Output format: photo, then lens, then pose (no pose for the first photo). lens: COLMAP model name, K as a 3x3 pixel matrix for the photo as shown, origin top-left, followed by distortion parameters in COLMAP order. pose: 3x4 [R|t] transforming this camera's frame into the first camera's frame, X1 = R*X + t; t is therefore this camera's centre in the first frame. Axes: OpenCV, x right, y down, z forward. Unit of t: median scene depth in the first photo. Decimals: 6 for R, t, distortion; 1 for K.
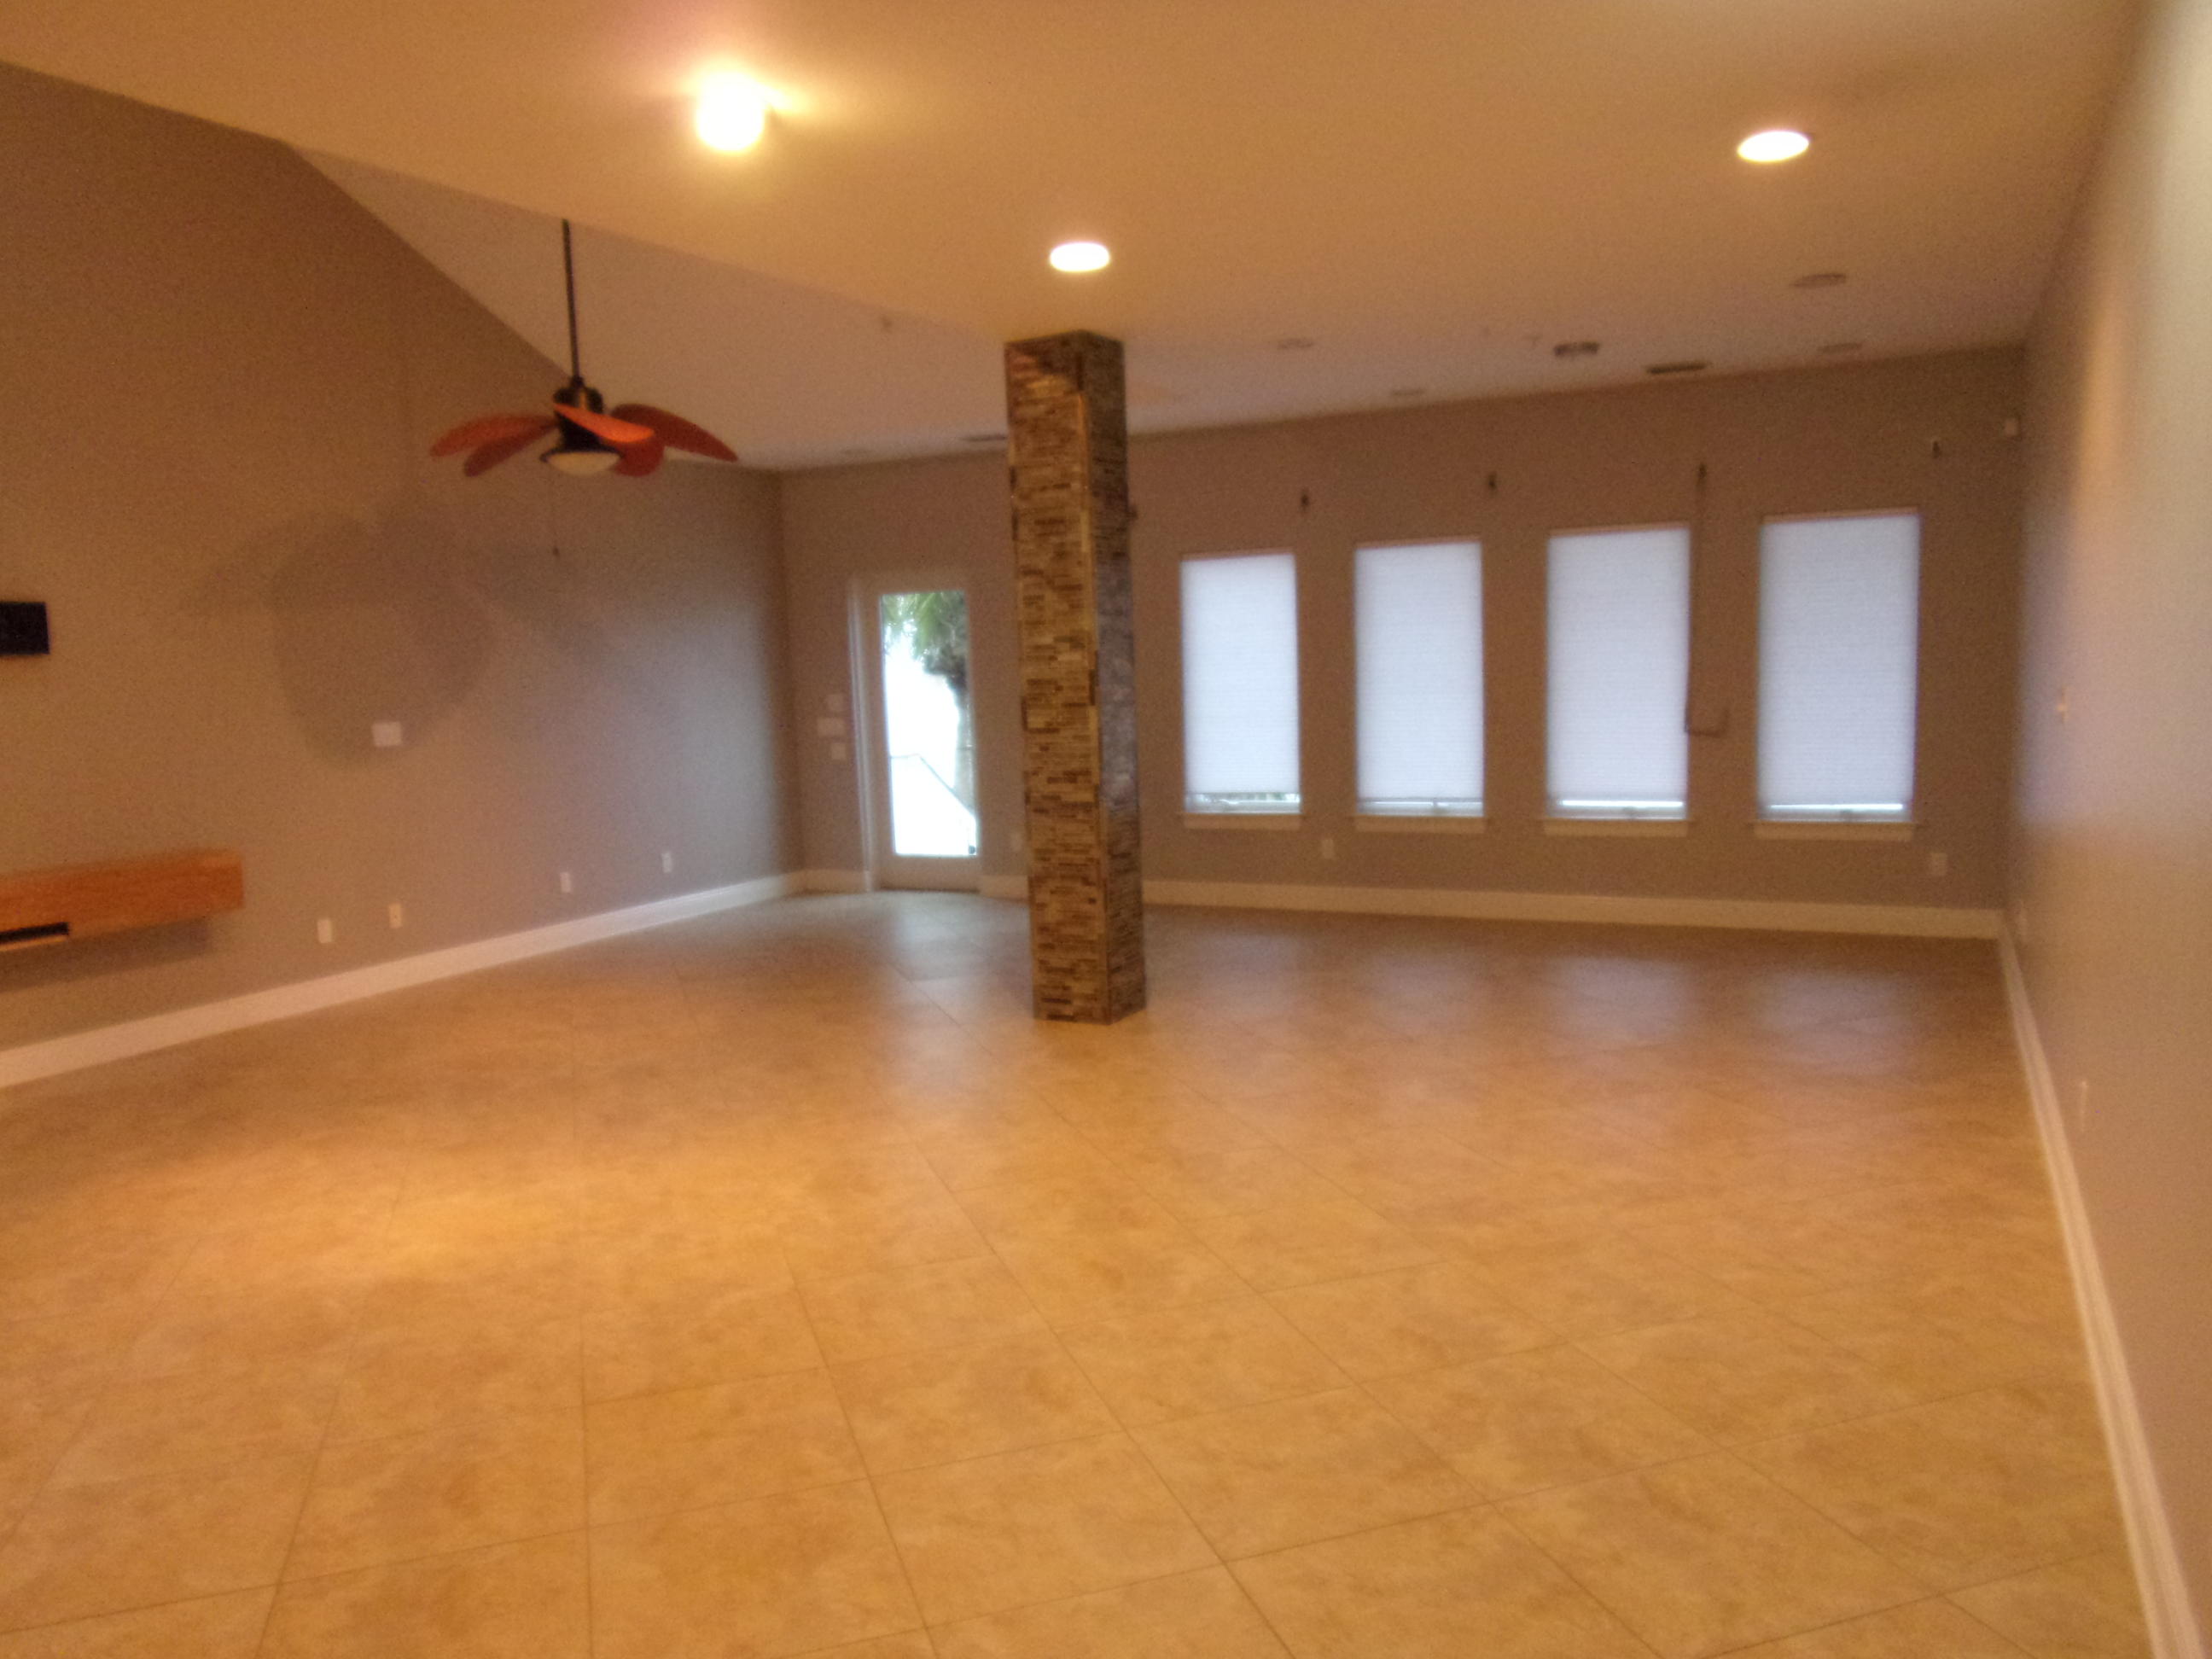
lens RADIAL K [[1595.8, 0, 1099.2], [0, 1595.8, 820.8], [0, 0, 1]] dist [-0.035033, 0.011226]
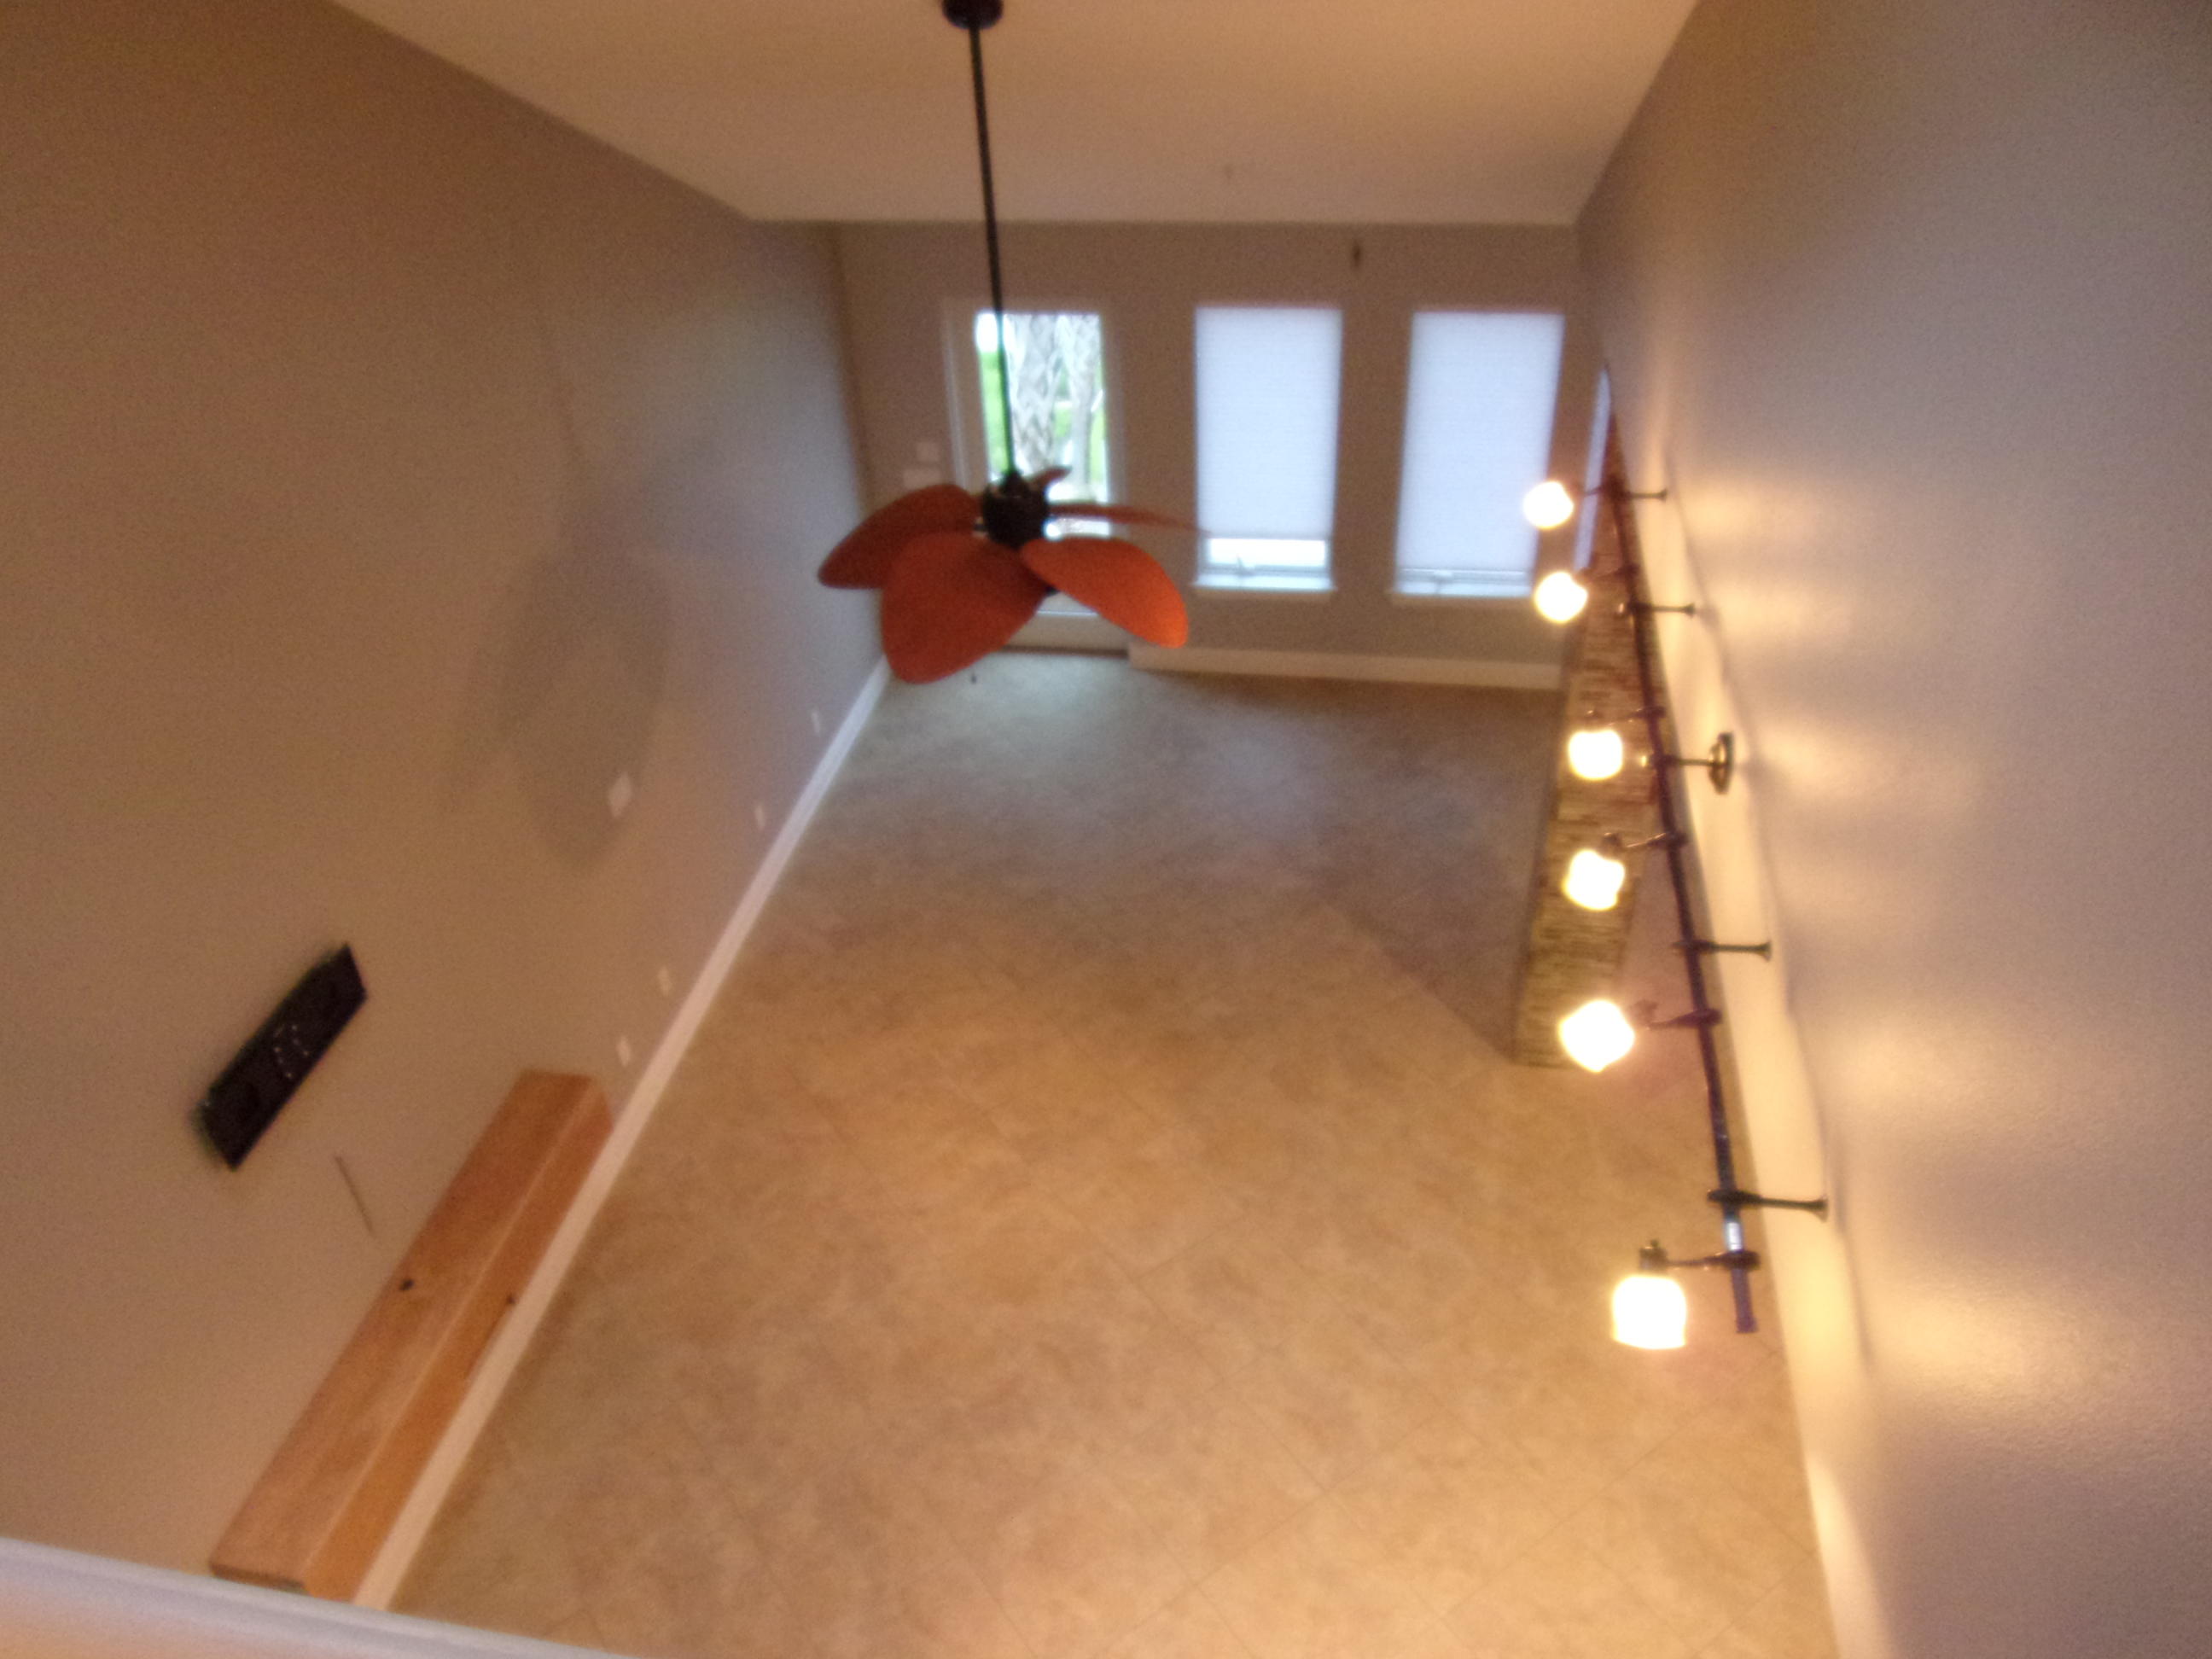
lens RADIAL K [[1595.8, 0, 1094.3], [0, 1595.8, 825.6], [0, 0, 1]] dist [-0.035033, 0.011226]
pose [[0.958854, -0.164480, 0.231397, -0.655590], [0.030723, 0.870402, 0.491382, -0.656669], [-0.282231, -0.464054, 0.839642, 0.453480]]
